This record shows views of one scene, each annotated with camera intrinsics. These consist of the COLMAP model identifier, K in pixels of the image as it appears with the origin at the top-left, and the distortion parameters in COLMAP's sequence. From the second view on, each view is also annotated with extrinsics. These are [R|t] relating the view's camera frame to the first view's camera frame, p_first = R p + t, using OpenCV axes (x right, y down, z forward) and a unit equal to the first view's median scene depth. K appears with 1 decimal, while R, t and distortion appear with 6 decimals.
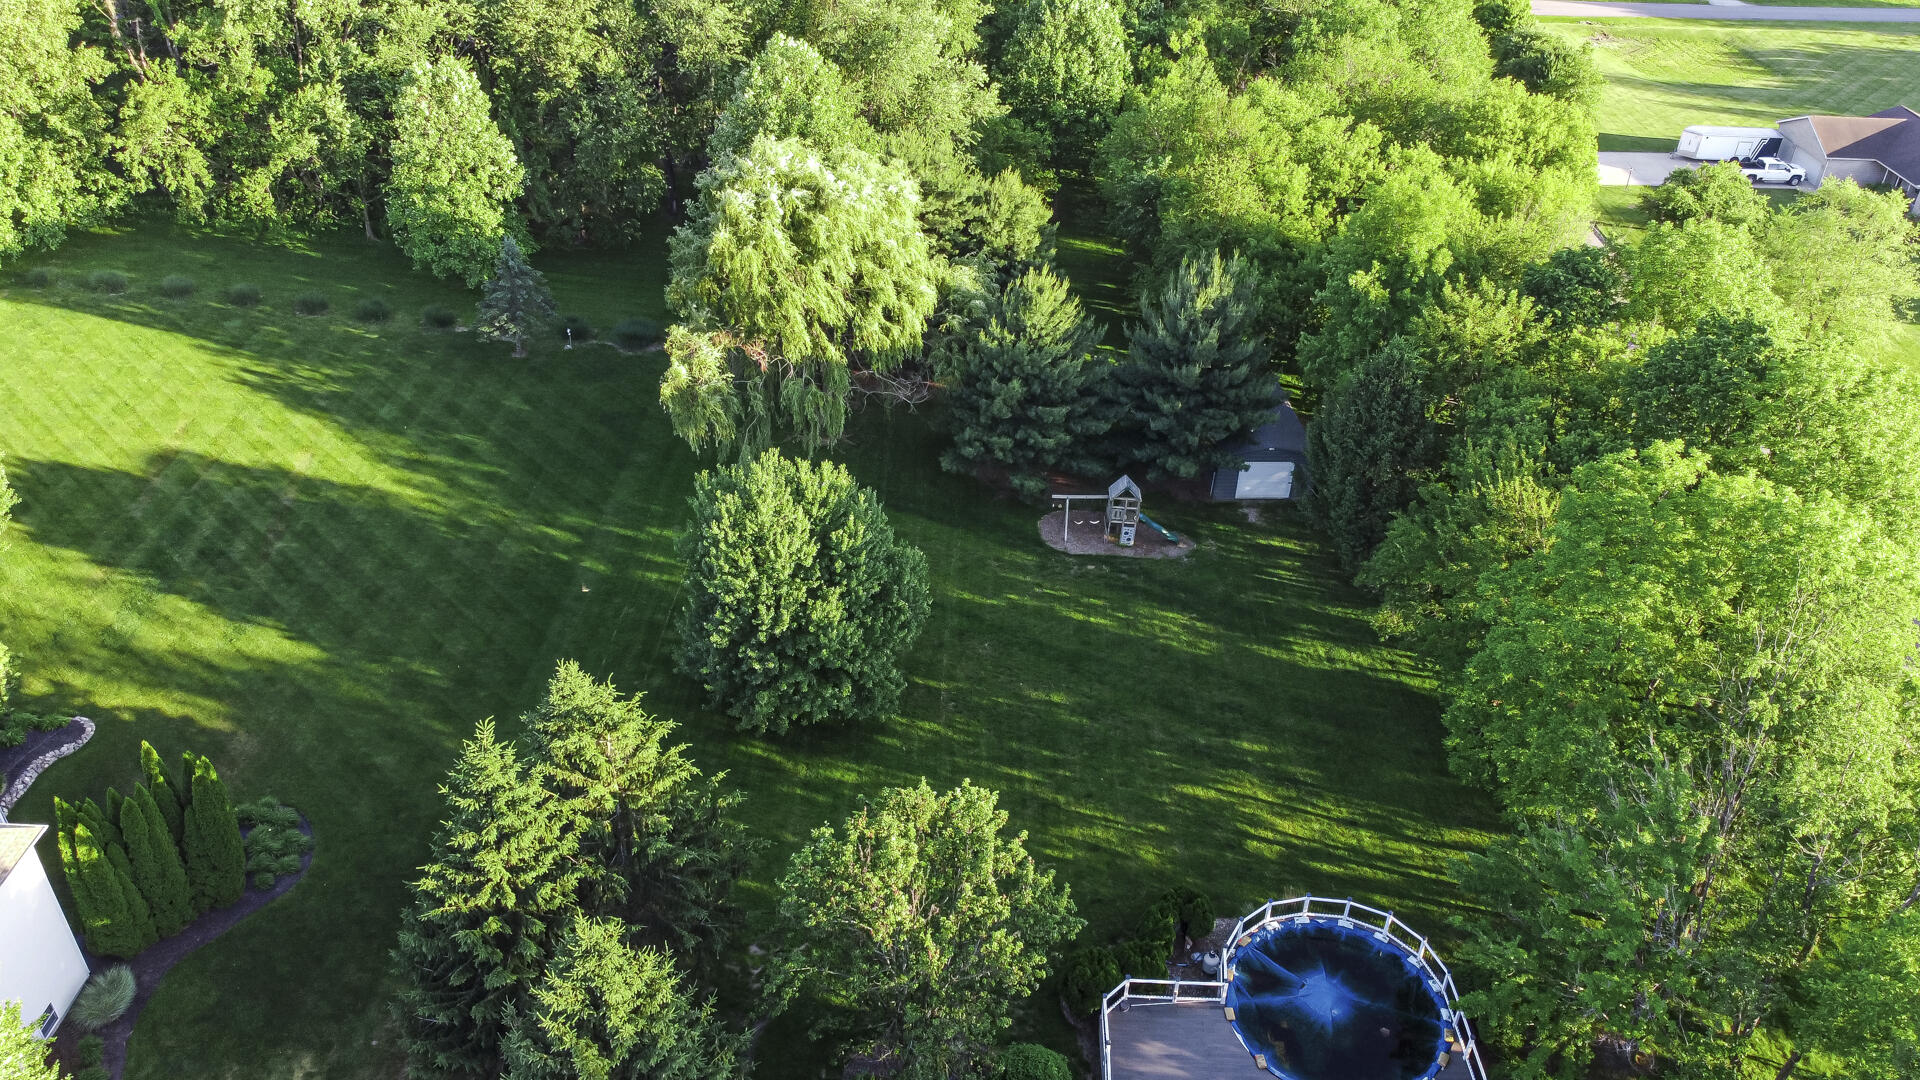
lens RADIAL K [[1451.9, 0, 960.0], [0, 1451.9, 540.0], [0, 0, 1]] dist [0.001666, -0.005284]
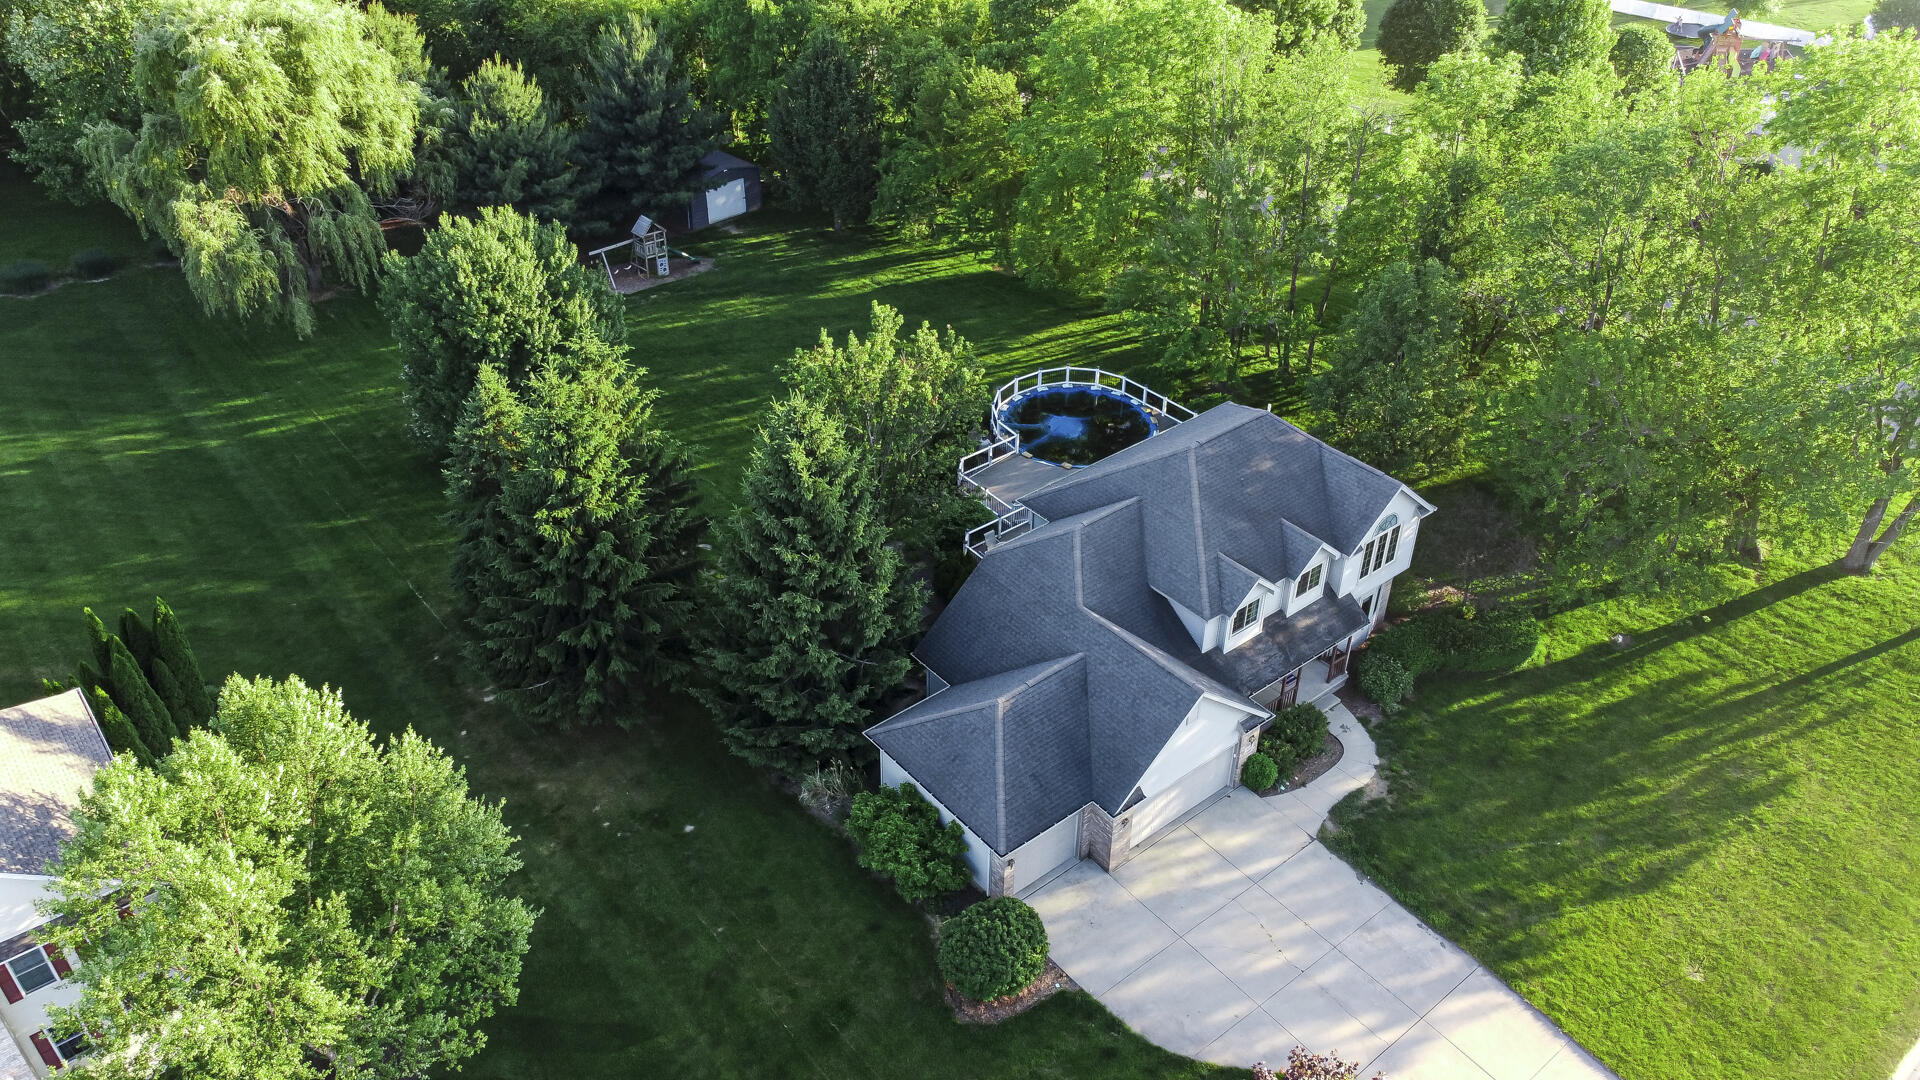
lens RADIAL K [[1451.9, 0, 960.0], [0, 1451.9, 540.0], [0, 0, 1]] dist [0.001666, -0.005284]
pose [[0.756502, -0.396117, 0.520381, -0.546401], [0.374840, 0.914657, 0.151320, 0.153105], [-0.535910, 0.080585, 0.840420, -0.097779]]
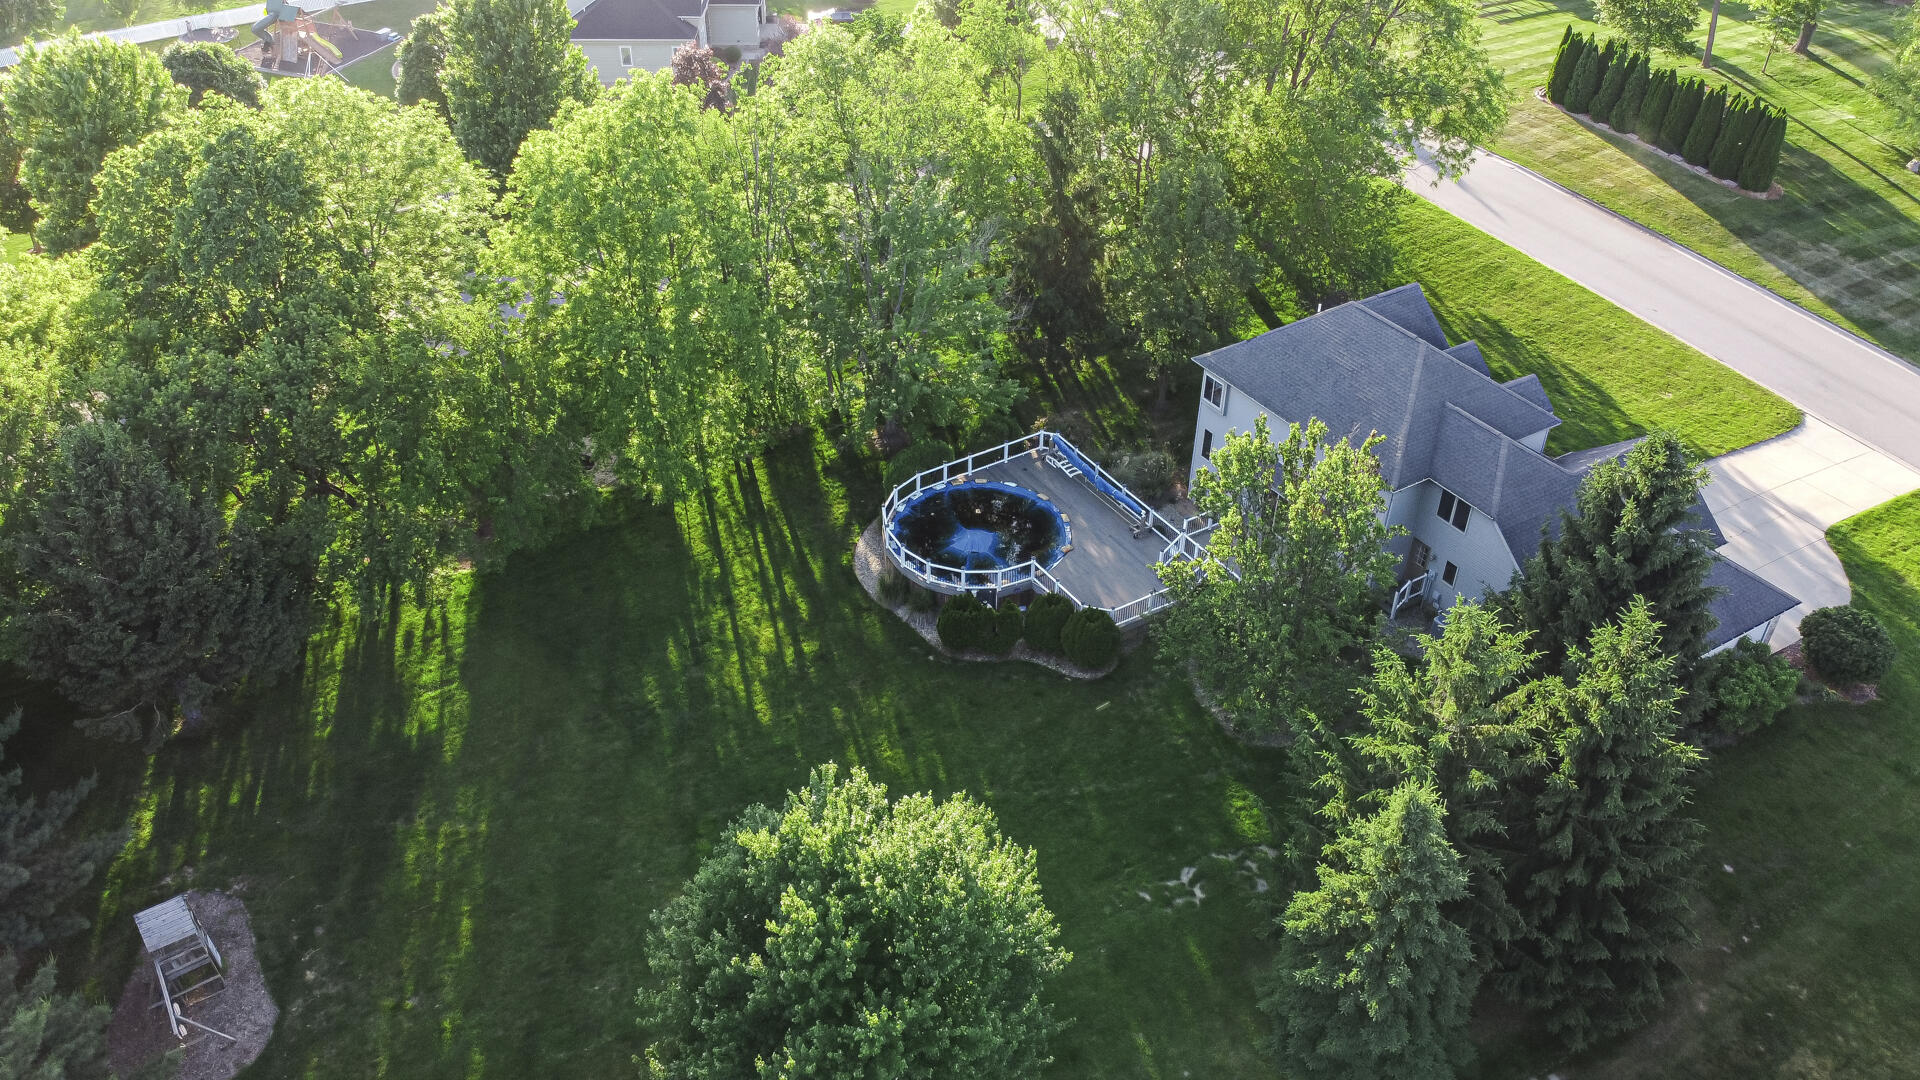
lens RADIAL K [[1451.9, 0, 960.0], [0, 1451.9, 540.0], [0, 0, 1]] dist [0.001666, -0.005284]
pose [[-0.546308, -0.521601, 0.655348, -0.488550], [0.442221, 0.484864, 0.754552, -0.539584], [-0.711329, 0.702025, -0.034222, 0.949031]]
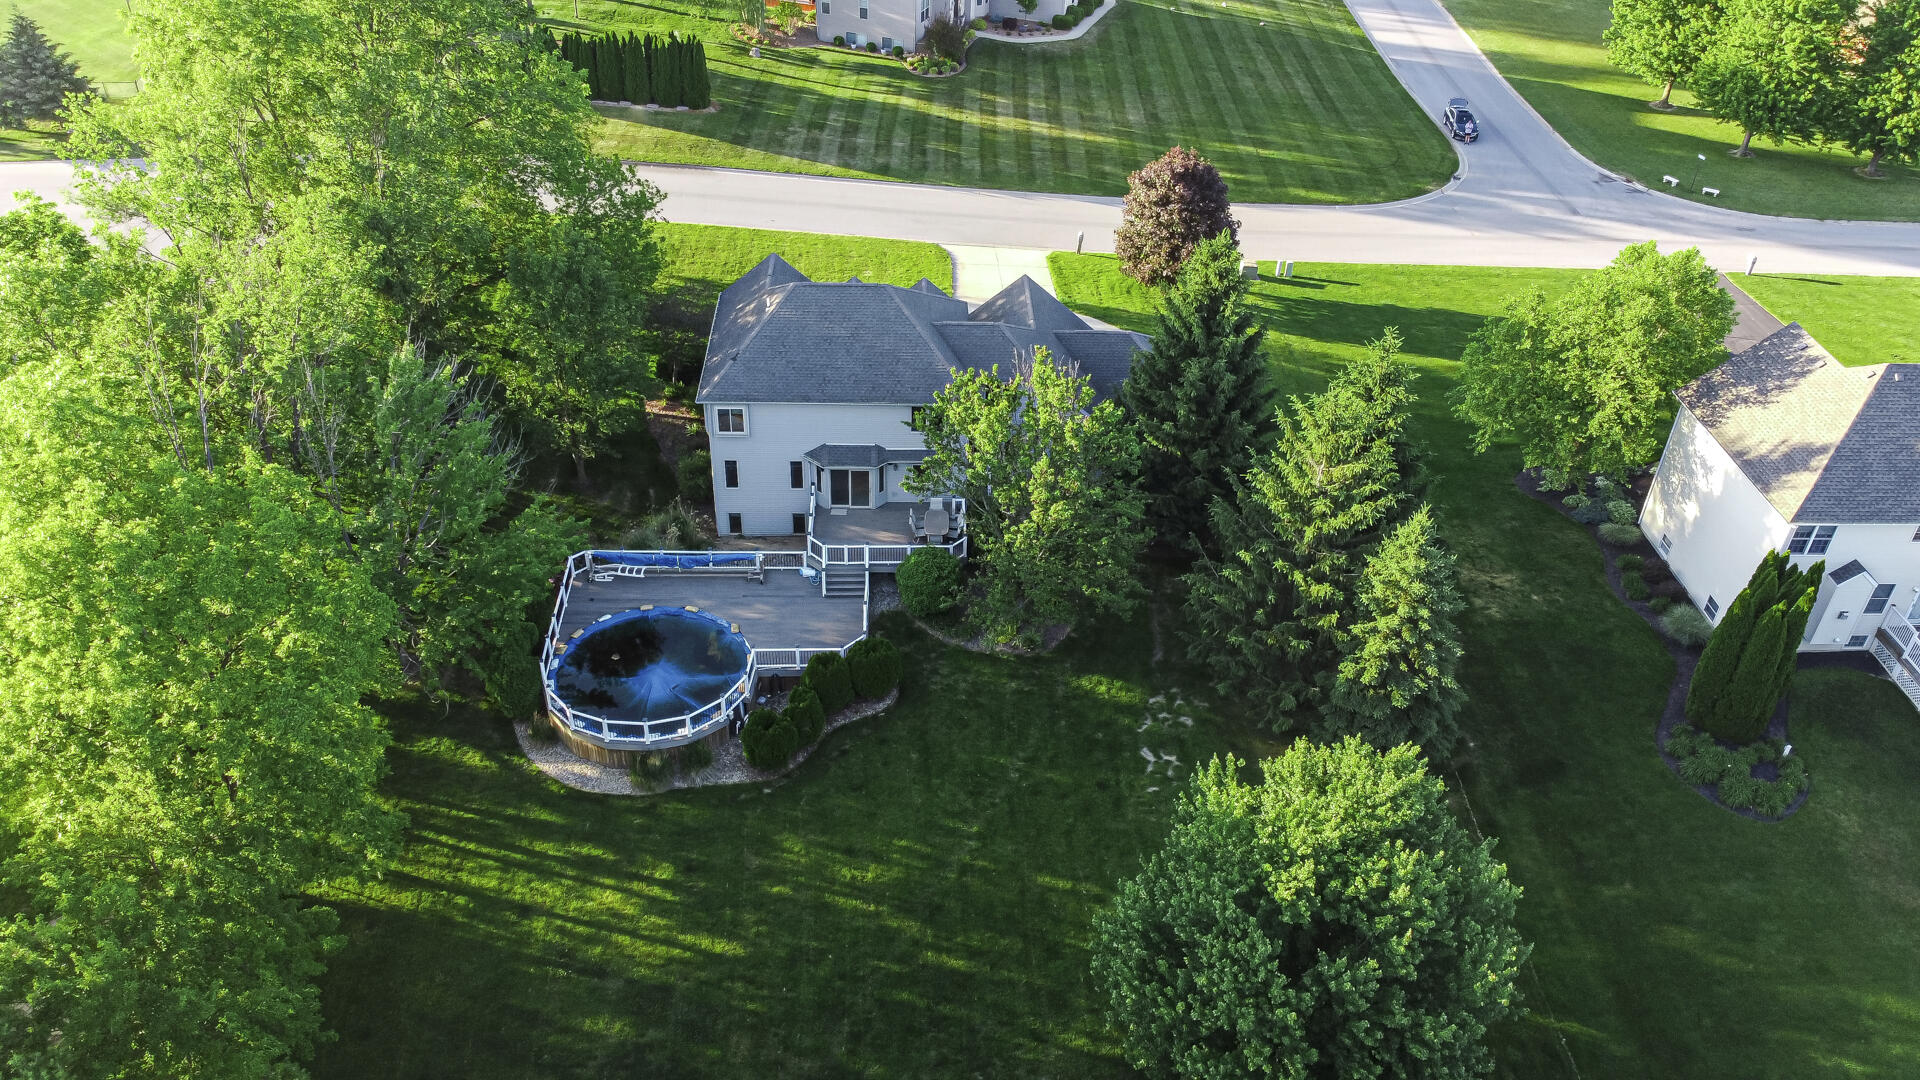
lens RADIAL K [[1451.9, 0, 960.0], [0, 1451.9, 540.0], [0, 0, 1]] dist [0.001666, -0.005284]
pose [[-0.996739, -0.015277, -0.079237, 0.104083], [-0.079549, 0.351018, 0.932984, -0.685954], [0.013560, 0.936244, -0.351088, 1.168872]]
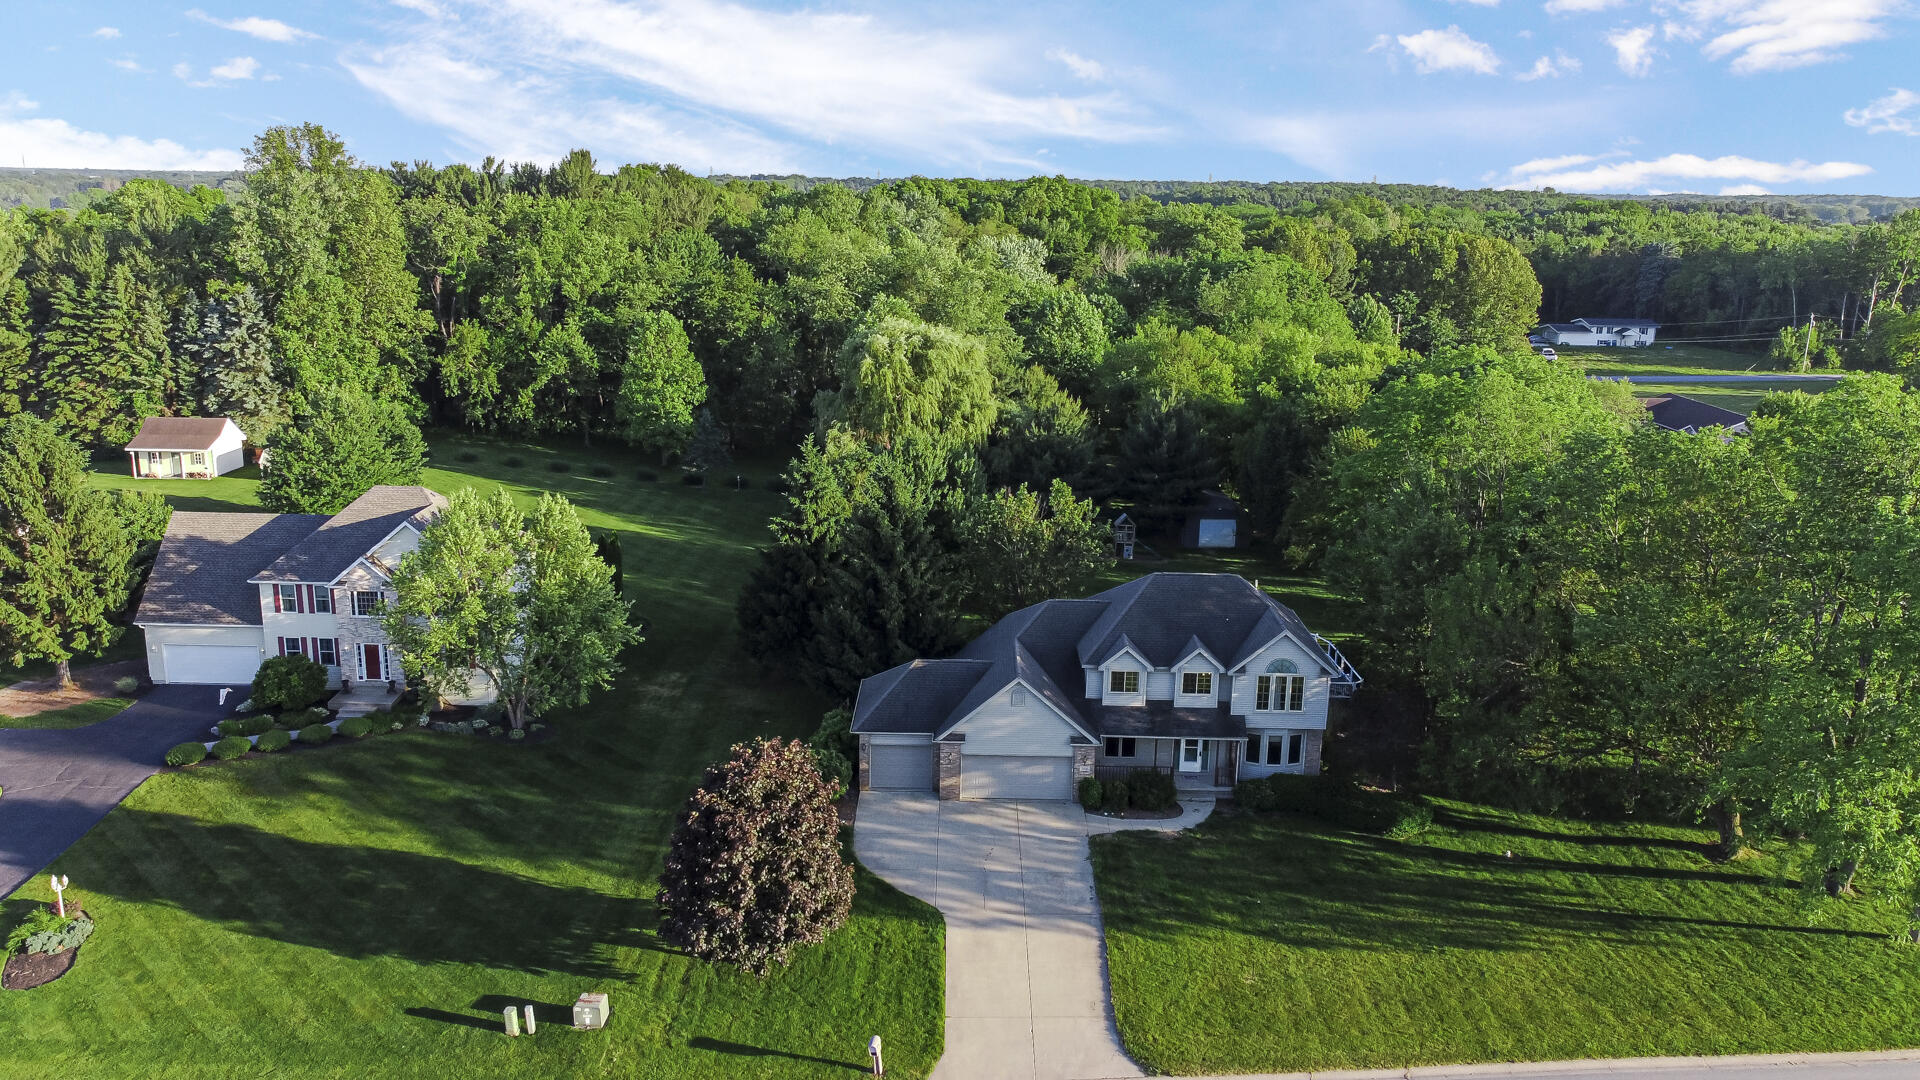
lens RADIAL K [[1451.9, 0, 960.0], [0, 1451.9, 540.0], [0, 0, 1]] dist [0.001666, -0.005284]
pose [[0.999773, -0.015487, 0.014660, -0.115428], [0.019507, 0.941921, -0.335268, 0.687787], [-0.008616, 0.335477, 0.942009, -0.601823]]
